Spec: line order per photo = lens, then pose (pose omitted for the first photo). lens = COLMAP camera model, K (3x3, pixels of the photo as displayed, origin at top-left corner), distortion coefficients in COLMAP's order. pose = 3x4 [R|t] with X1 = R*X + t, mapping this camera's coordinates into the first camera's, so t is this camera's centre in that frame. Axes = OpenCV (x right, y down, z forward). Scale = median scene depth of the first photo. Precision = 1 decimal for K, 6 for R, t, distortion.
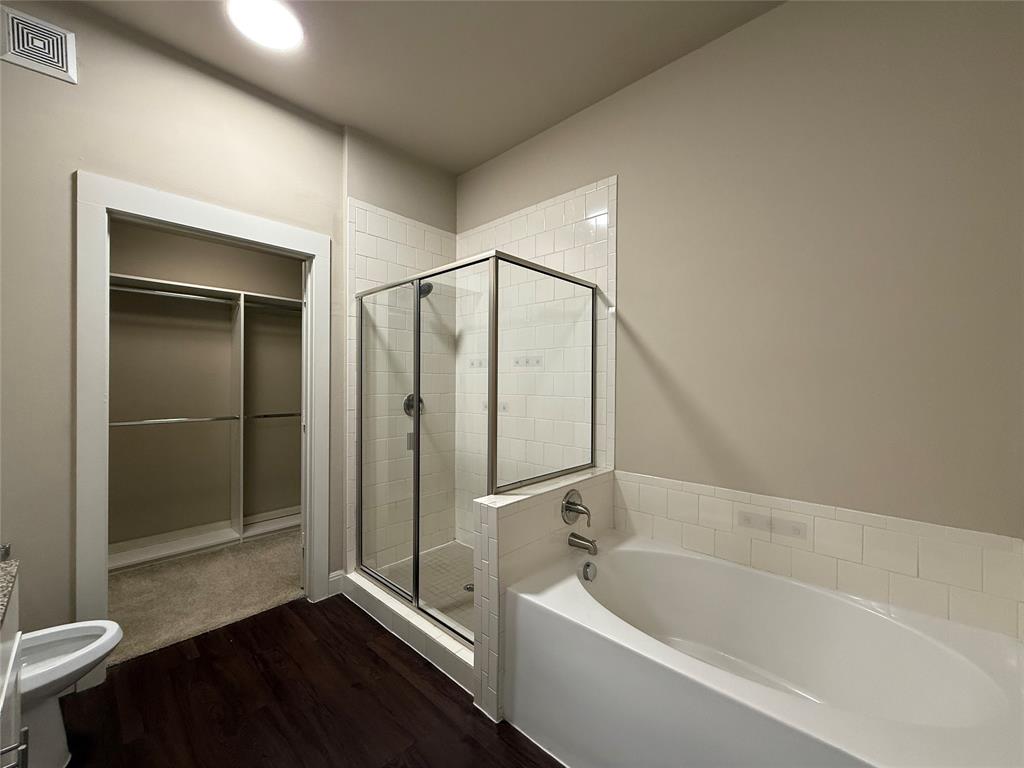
lens RADIAL K [[406.6, 0, 510.8], [0, 406.6, 383.6], [0, 0, 1]] dist [0.000629, 0.000048]
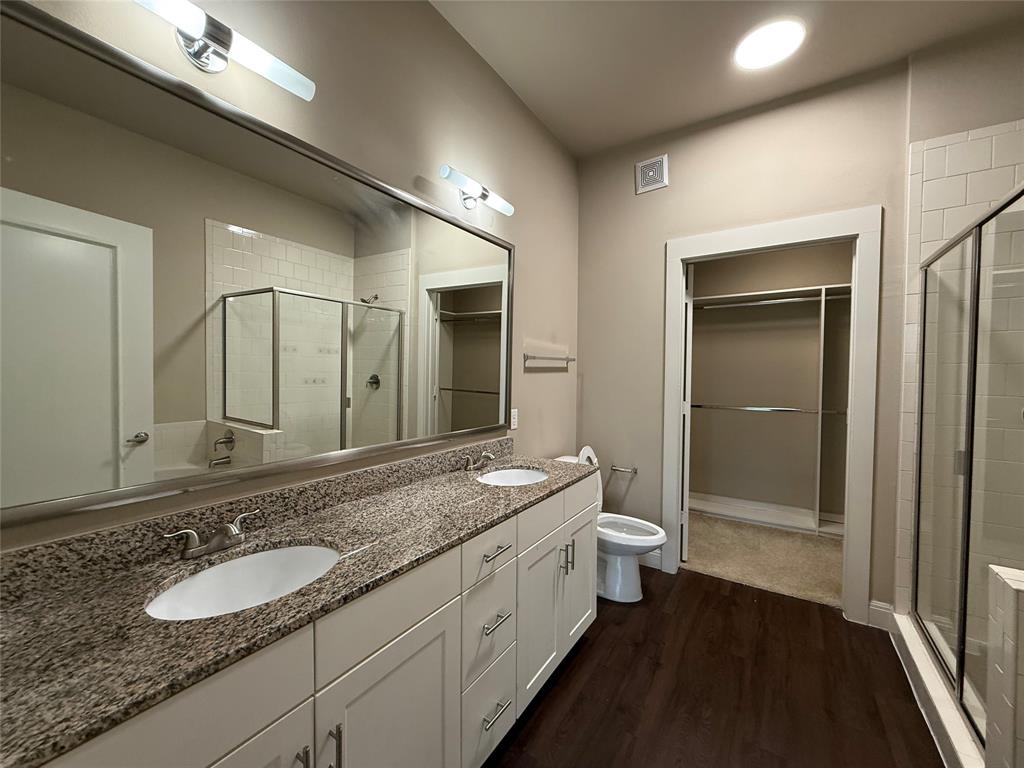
lens RADIAL K [[406.6, 0, 510.8], [0, 406.6, 383.6], [0, 0, 1]] dist [0.000629, 0.000048]
pose [[0.159973, 0.024085, -0.986828, 0.279211], [-0.009903, 0.999691, 0.022793, -0.002398], [0.987072, 0.006126, 0.160162, 0.110640]]
